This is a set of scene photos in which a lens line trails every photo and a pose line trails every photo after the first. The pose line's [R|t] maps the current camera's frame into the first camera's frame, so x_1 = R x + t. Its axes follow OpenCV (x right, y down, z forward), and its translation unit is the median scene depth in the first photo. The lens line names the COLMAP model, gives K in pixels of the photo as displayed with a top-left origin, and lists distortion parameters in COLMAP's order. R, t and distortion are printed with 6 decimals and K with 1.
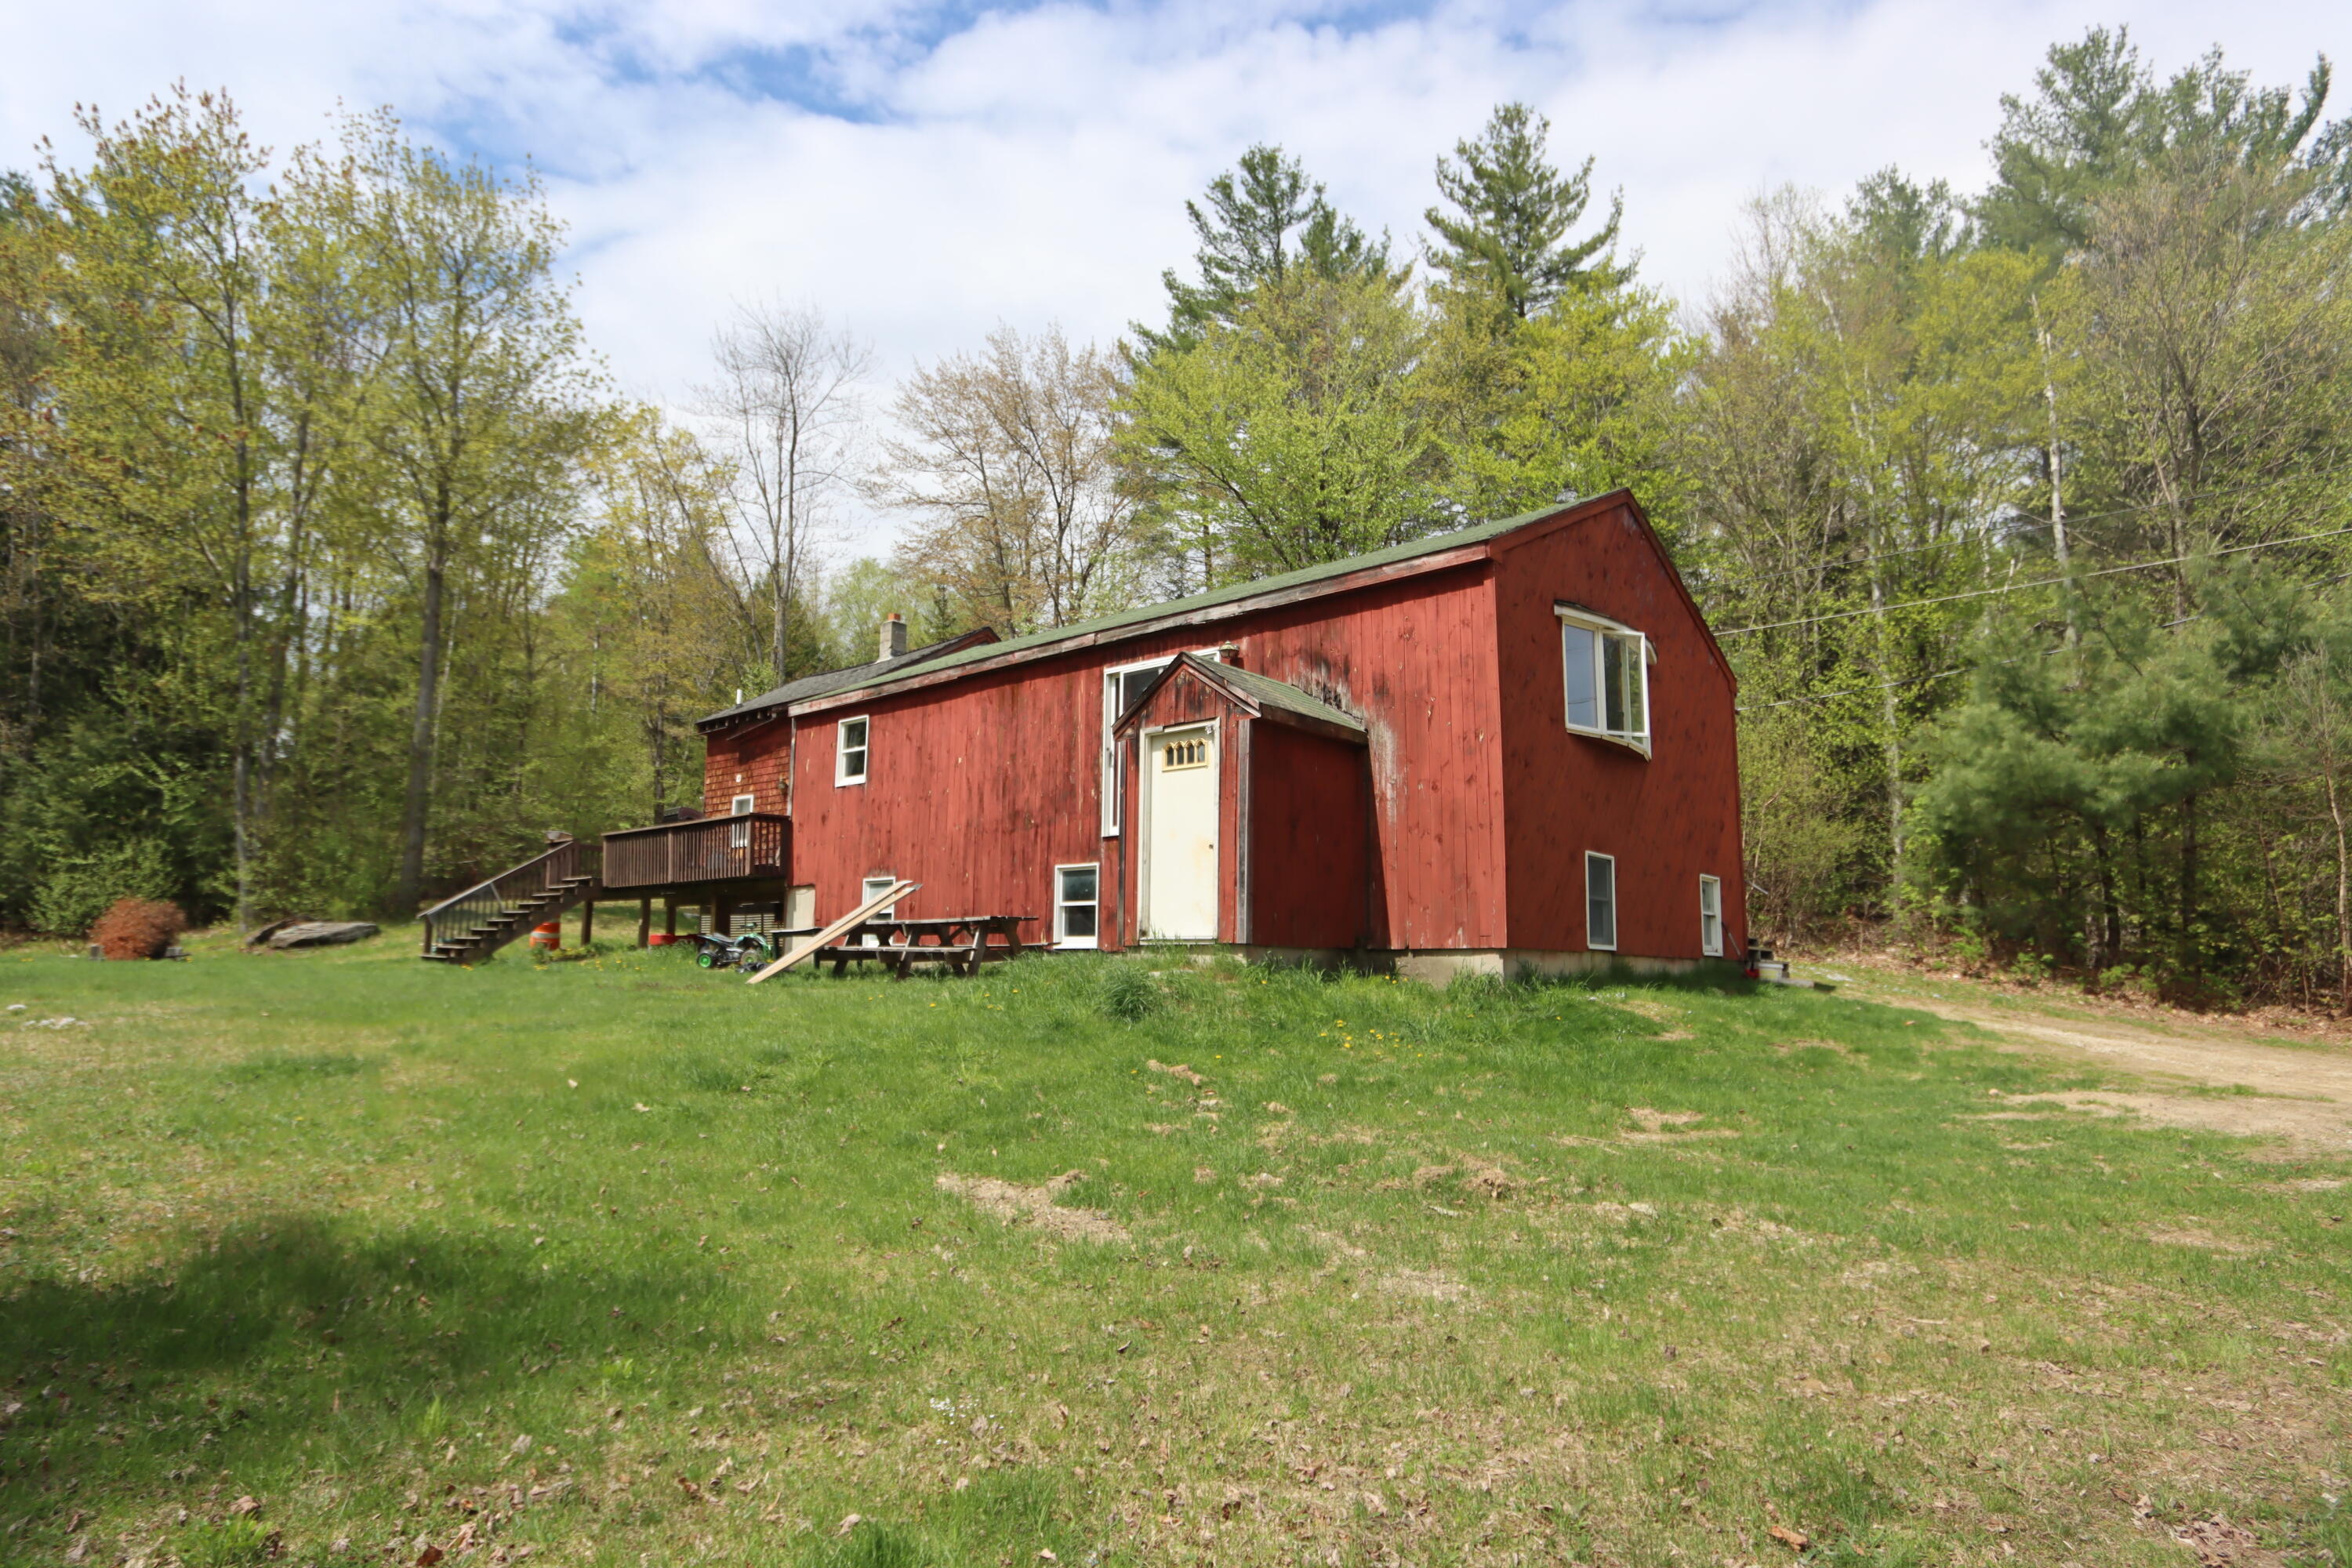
lens RADIAL K [[1247.4, 0, 1170.9], [0, 1247.4, 801.1], [0, 0, 1]] dist [-0.018190, 0.004302]
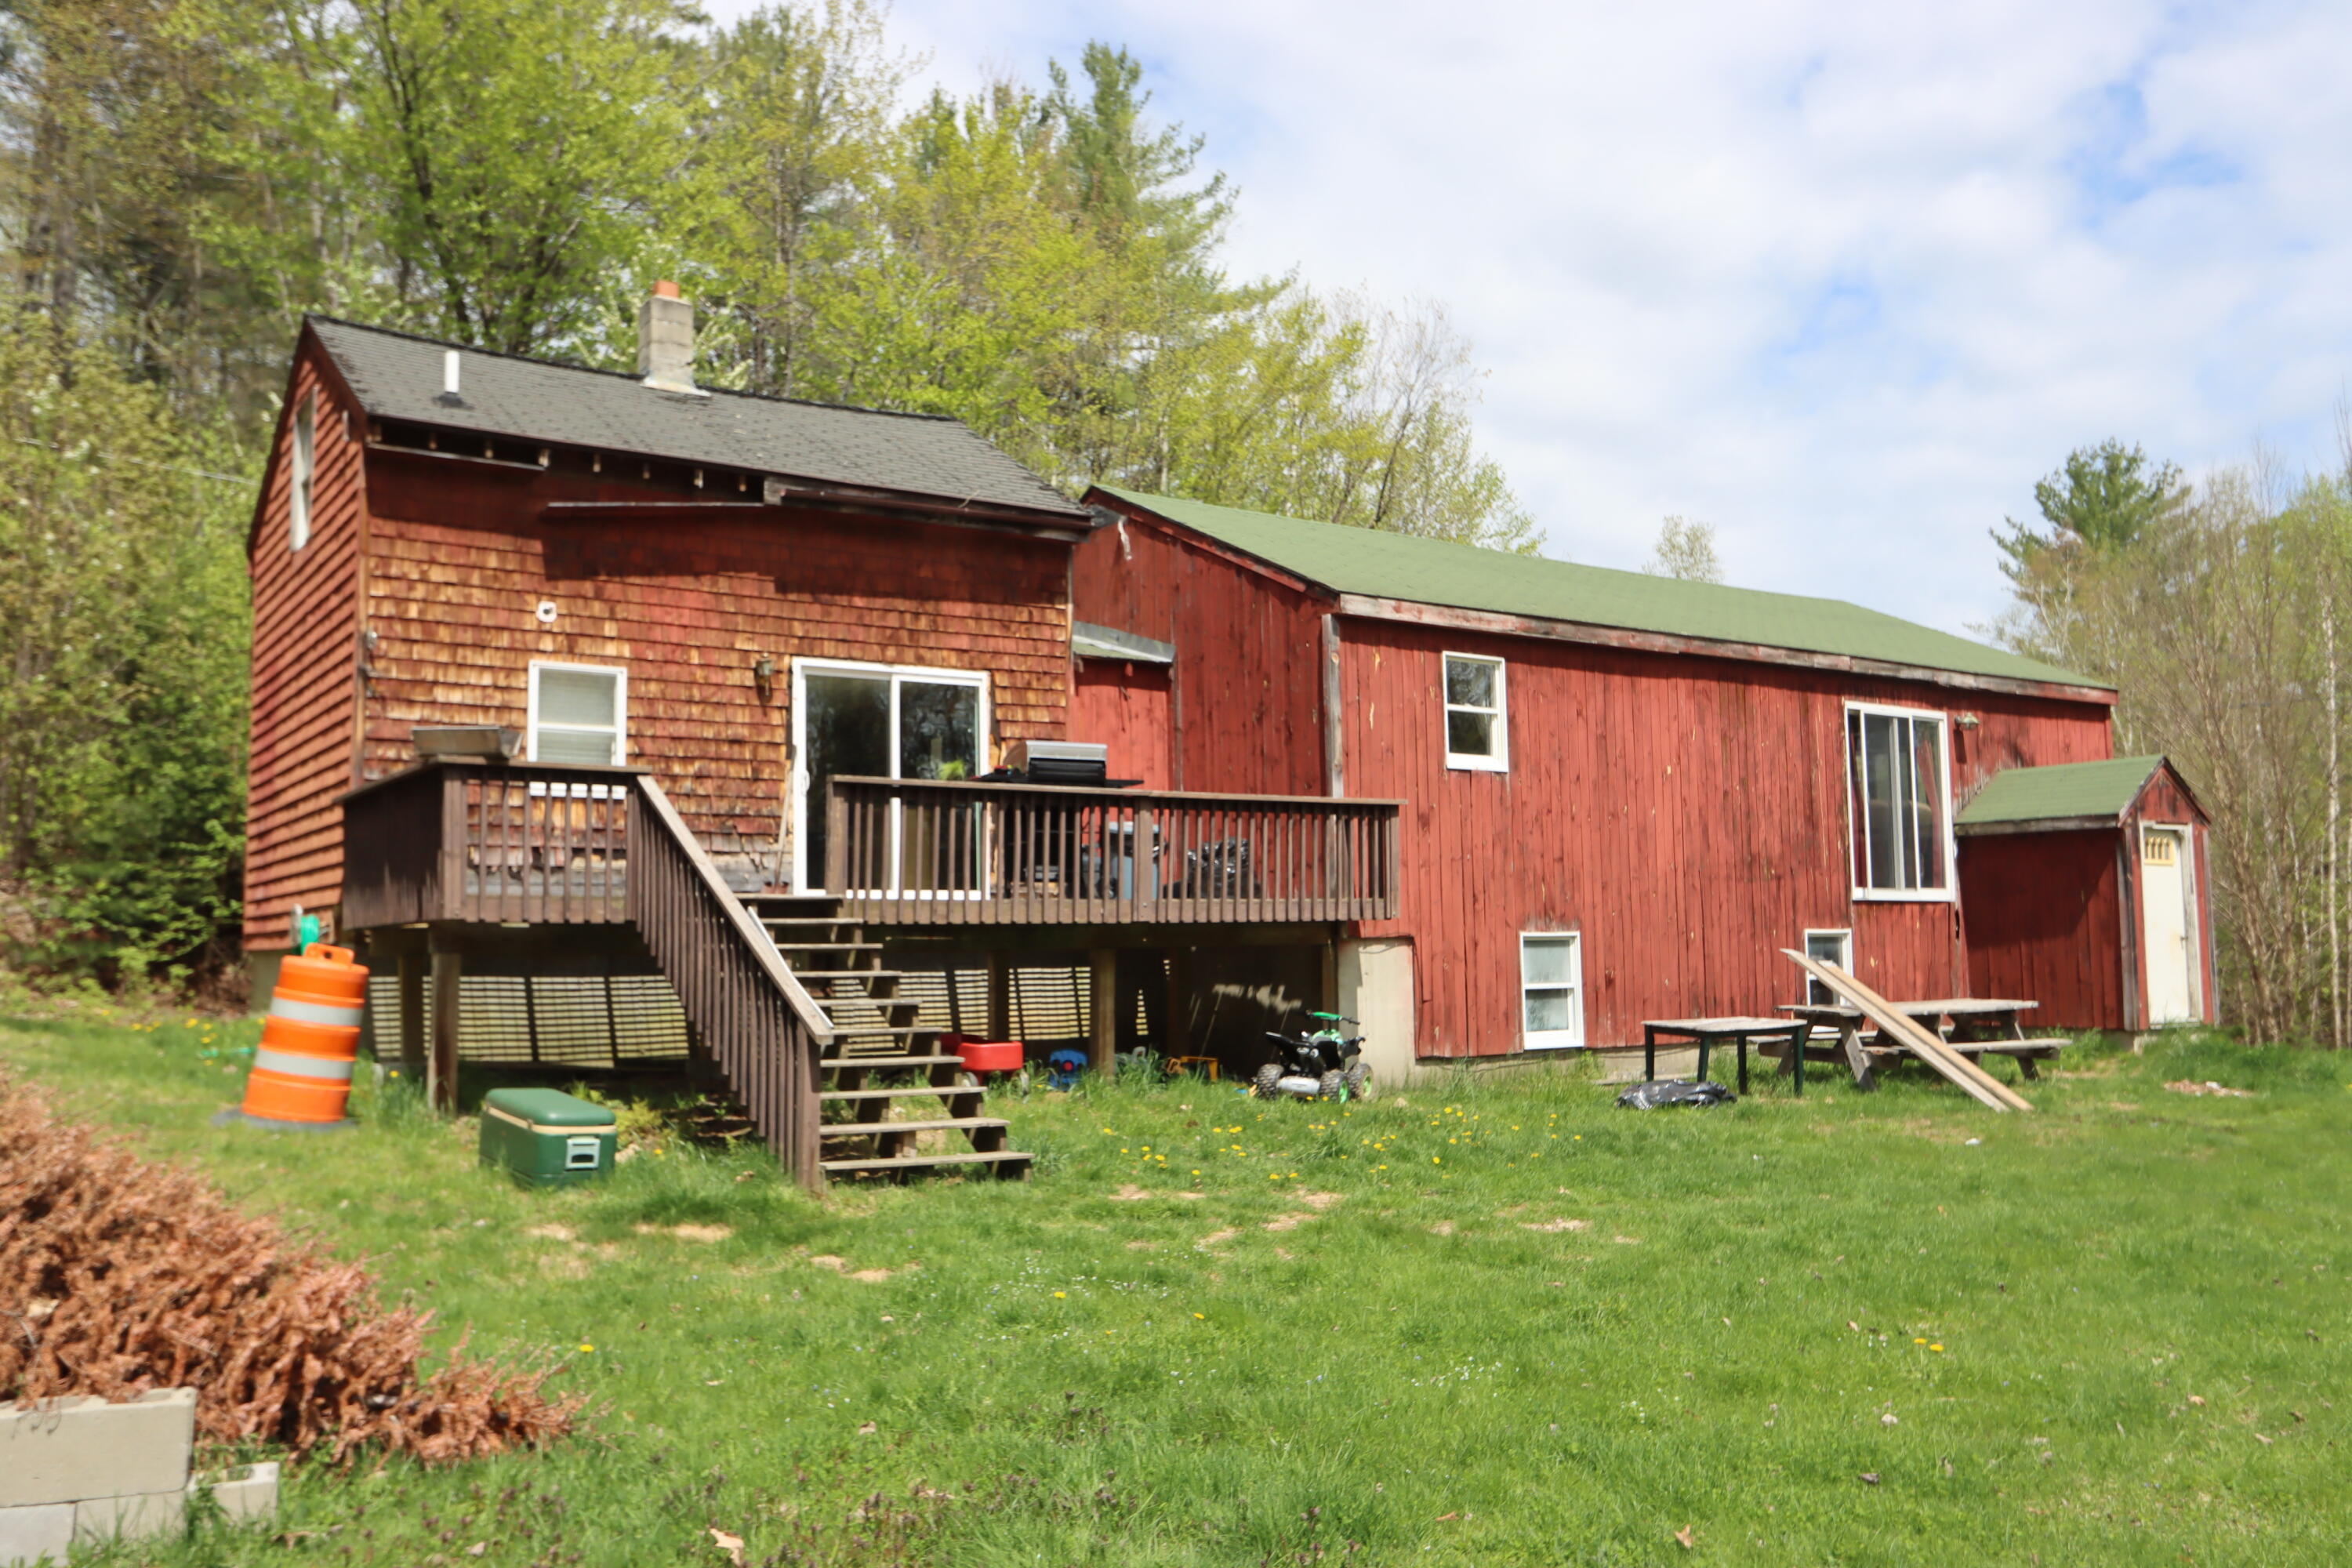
lens RADIAL K [[1821.6, 0, 1158.5], [0, 1821.6, 784.6], [0, 0, 1]] dist [-0.007358, 0.015284]
pose [[0.259863, 0.070441, 0.963073, -1.117171], [-0.117914, 0.992187, -0.040755, 0.046209], [-0.958419, -0.102969, 0.266139, 0.910776]]
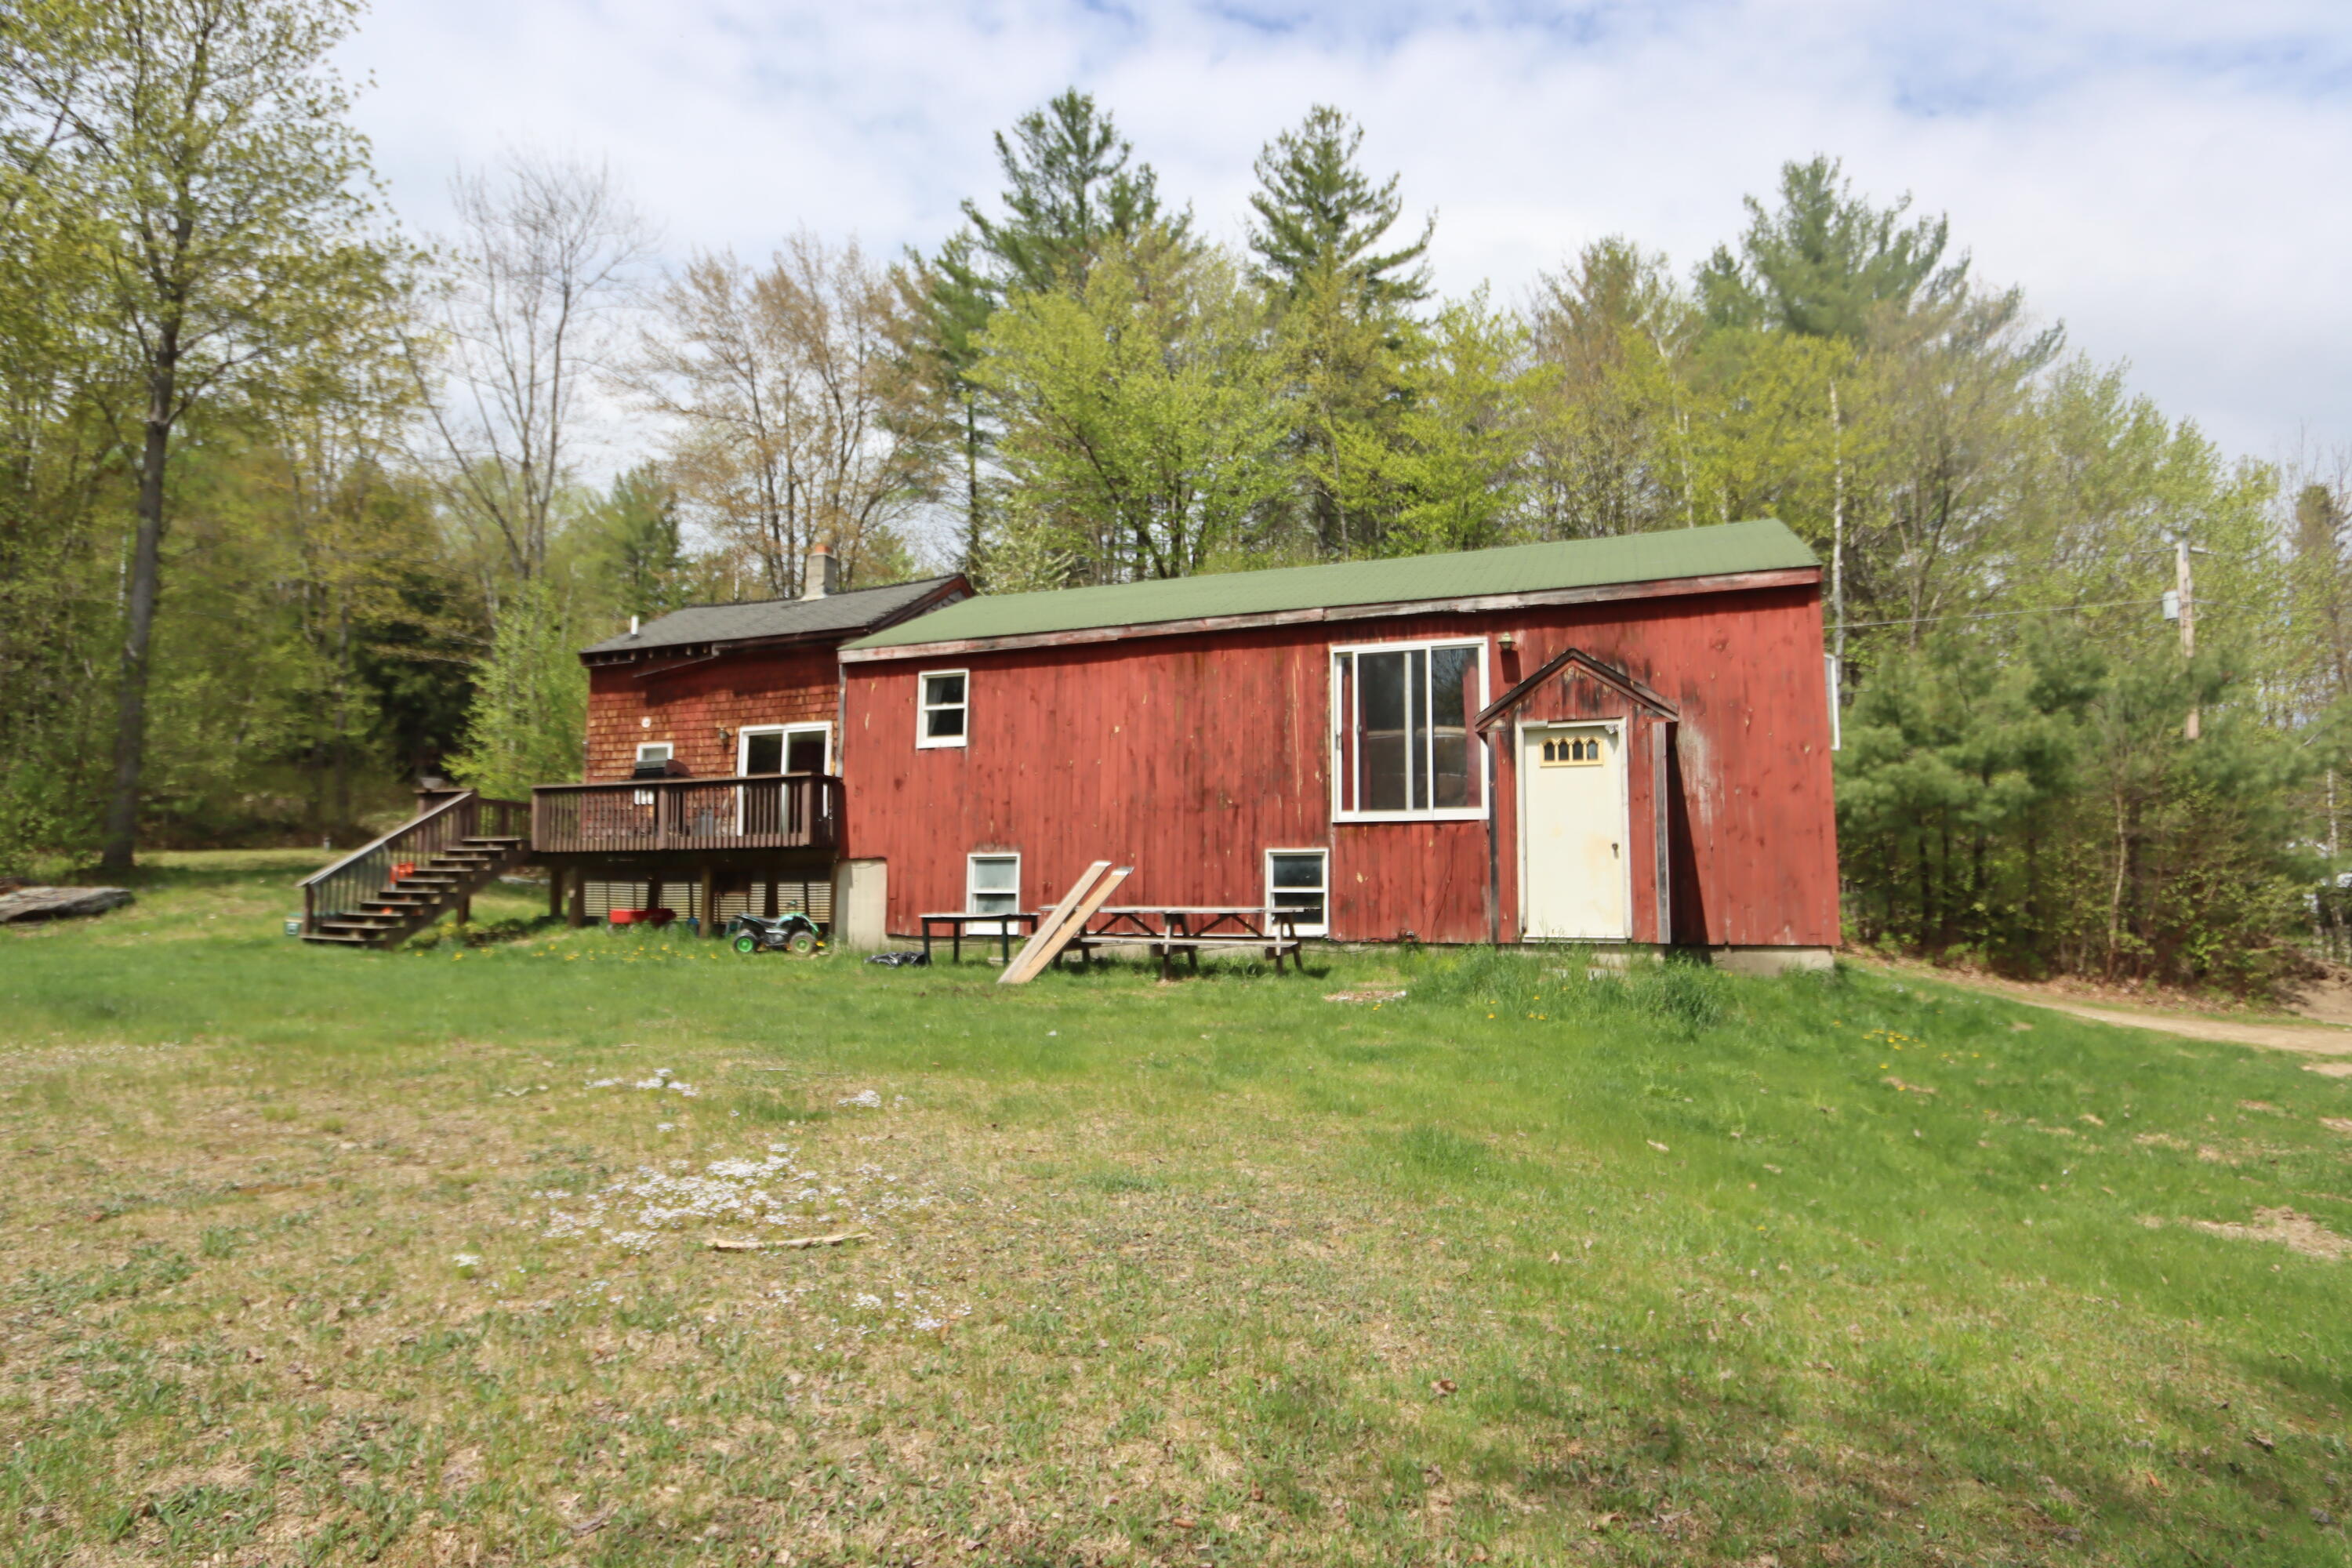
lens RADIAL K [[1247.4, 0, 1166.5], [0, 1247.4, 781.2], [0, 0, 1]] dist [-0.018190, 0.004302]
pose [[0.940893, 0.039415, 0.336403, -0.402196], [-0.046204, 0.998858, 0.012197, -0.006875], [-0.335538, -0.027019, 0.941639, 0.110779]]
